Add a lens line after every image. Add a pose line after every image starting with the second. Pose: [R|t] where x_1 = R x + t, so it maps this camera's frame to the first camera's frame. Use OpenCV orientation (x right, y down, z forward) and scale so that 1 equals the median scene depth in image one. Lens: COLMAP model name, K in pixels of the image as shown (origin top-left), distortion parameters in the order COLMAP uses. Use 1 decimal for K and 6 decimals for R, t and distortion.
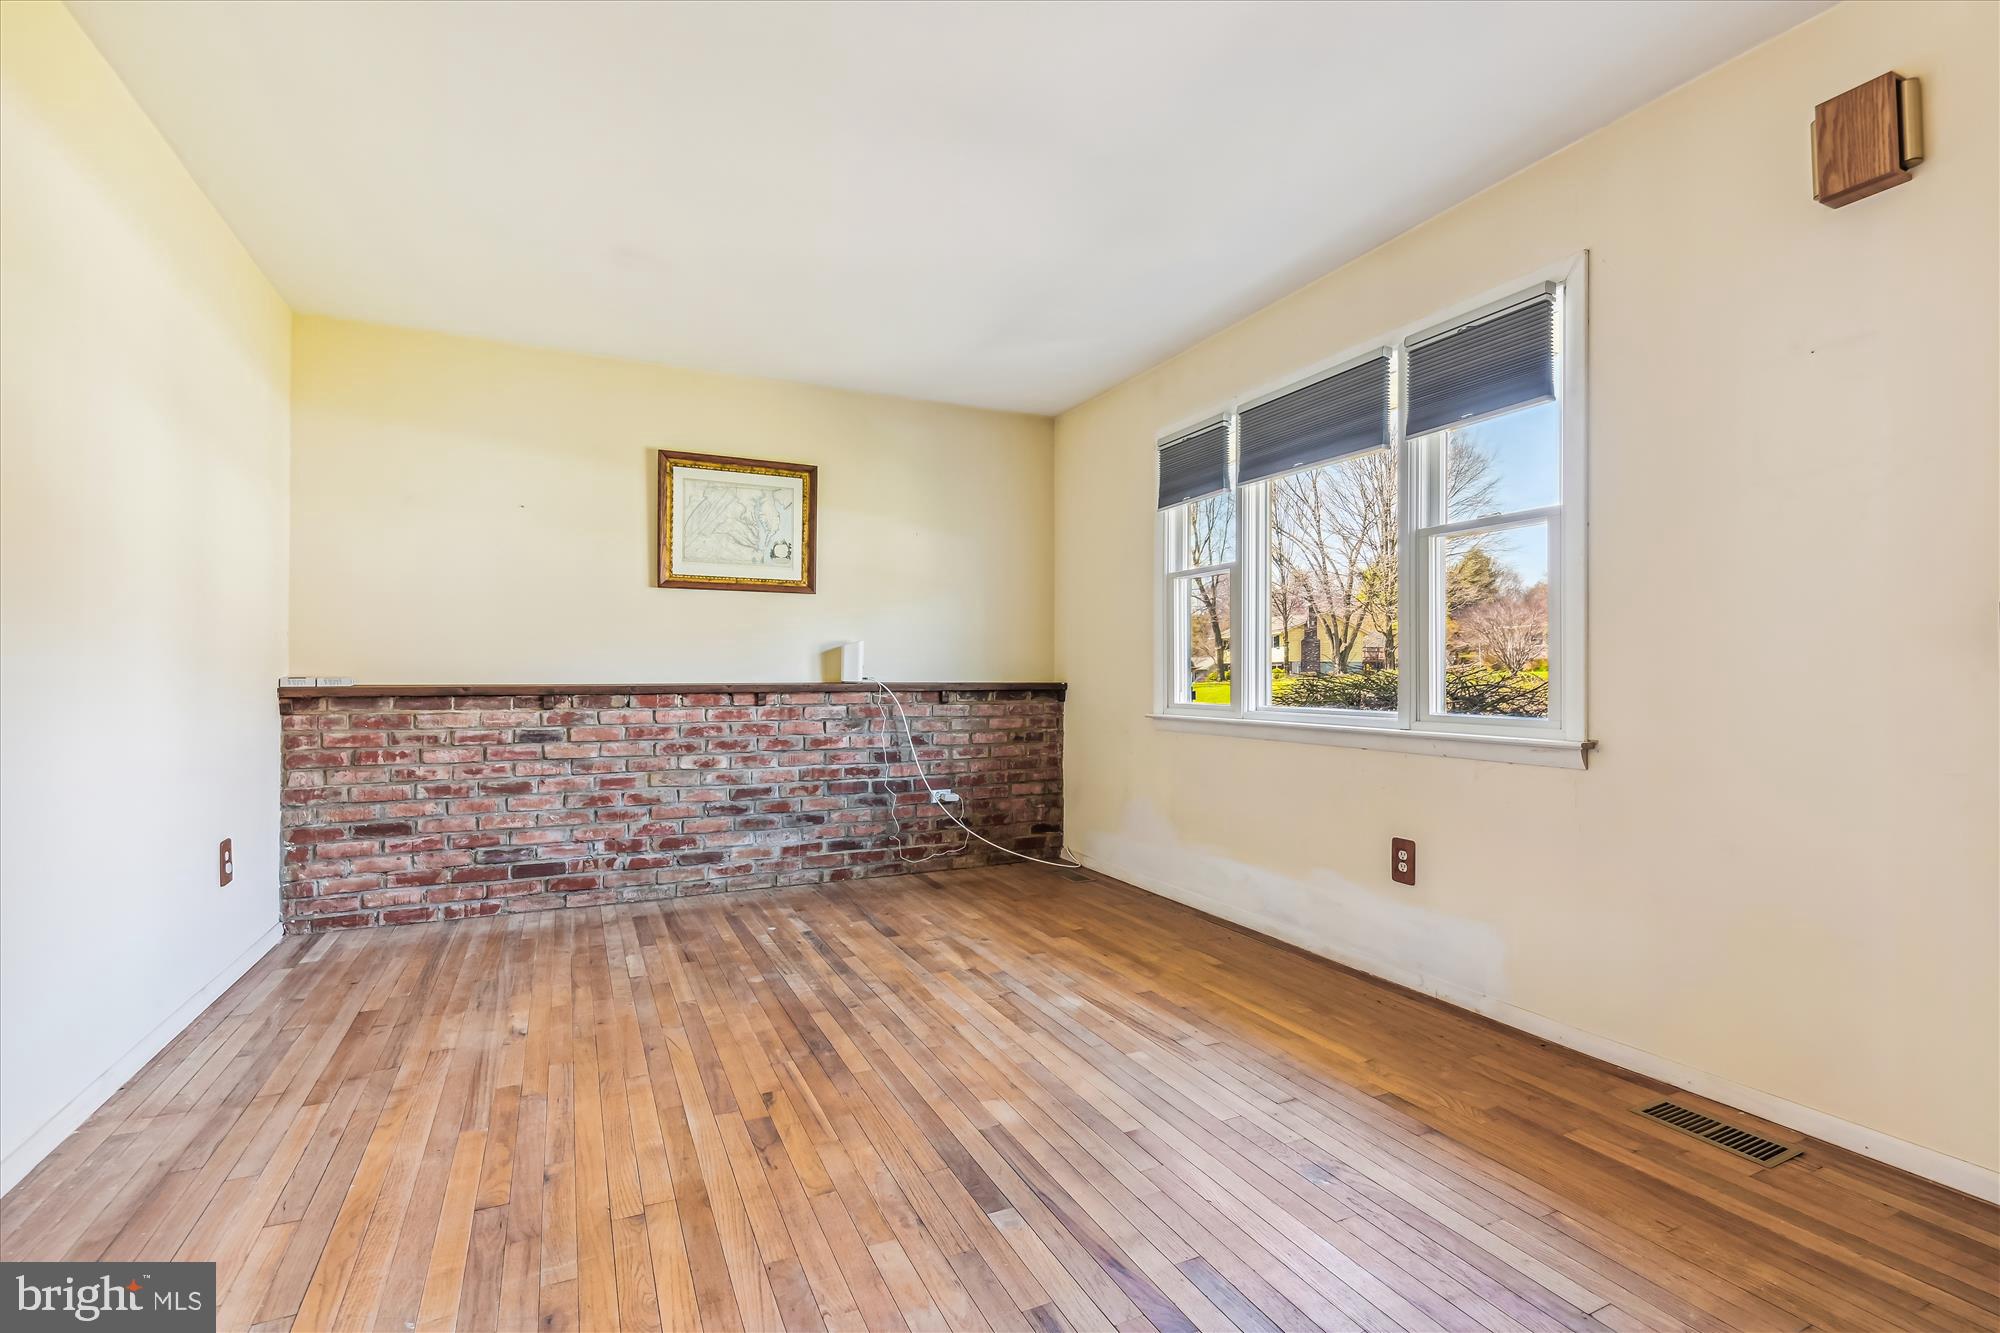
lens RADIAL K [[927.6, 0, 1004.0], [0, 927.6, 667.6], [0, 0, 1]] dist [0.012770, -0.002477]
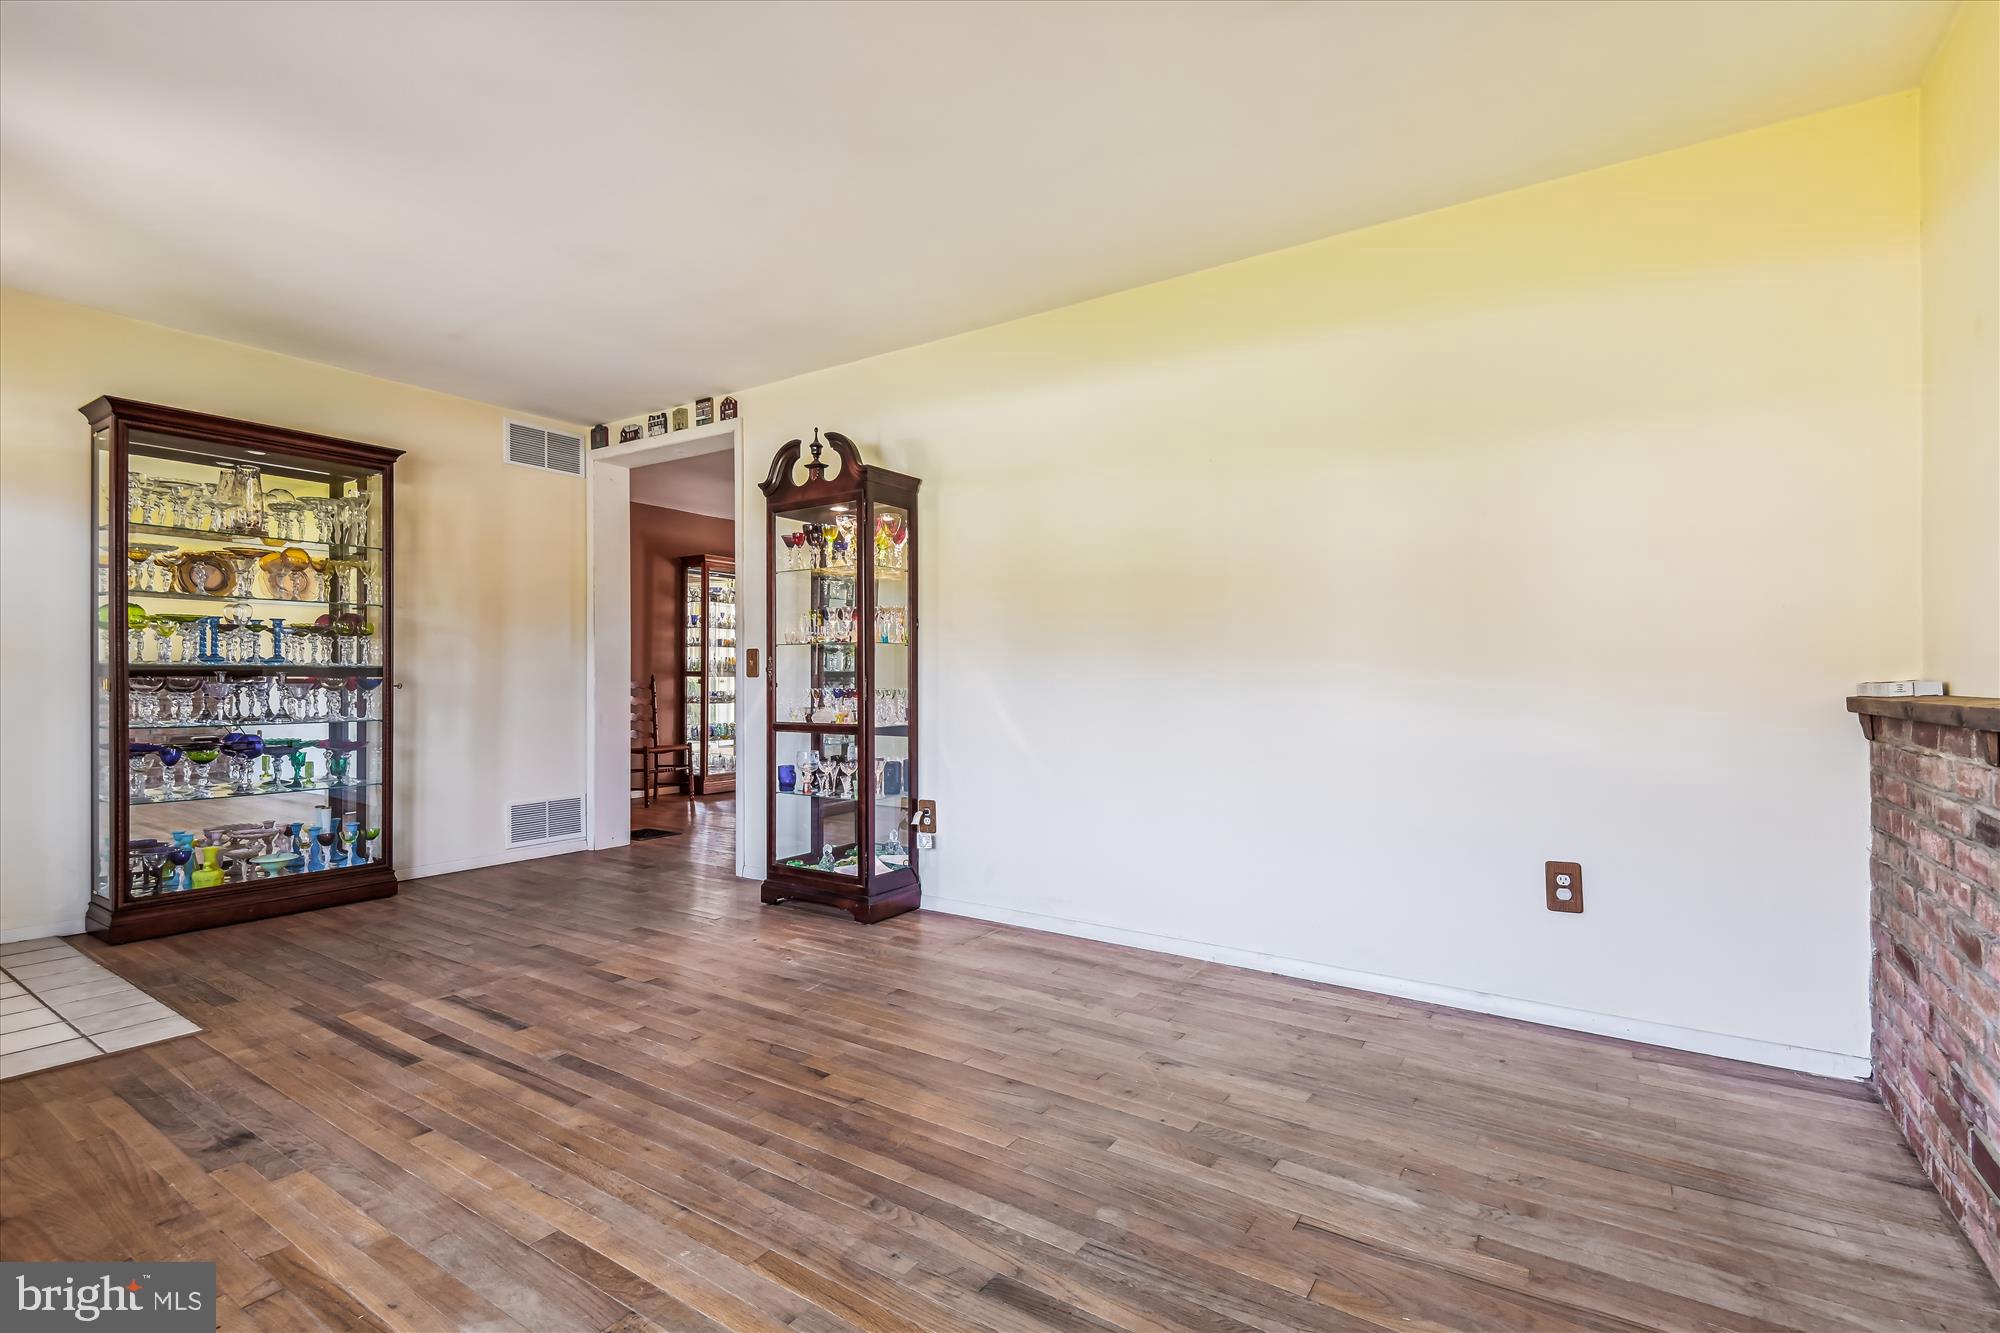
lens RADIAL K [[927.6, 0, 1010.4], [0, 927.6, 673.7], [0, 0, 1]] dist [0.012770, -0.002477]
pose [[-0.857016, -0.003724, -0.515277, 0.090629], [0.002518, 0.999932, -0.011413, 0.016196], [0.515284, -0.011078, -0.856948, 1.706315]]
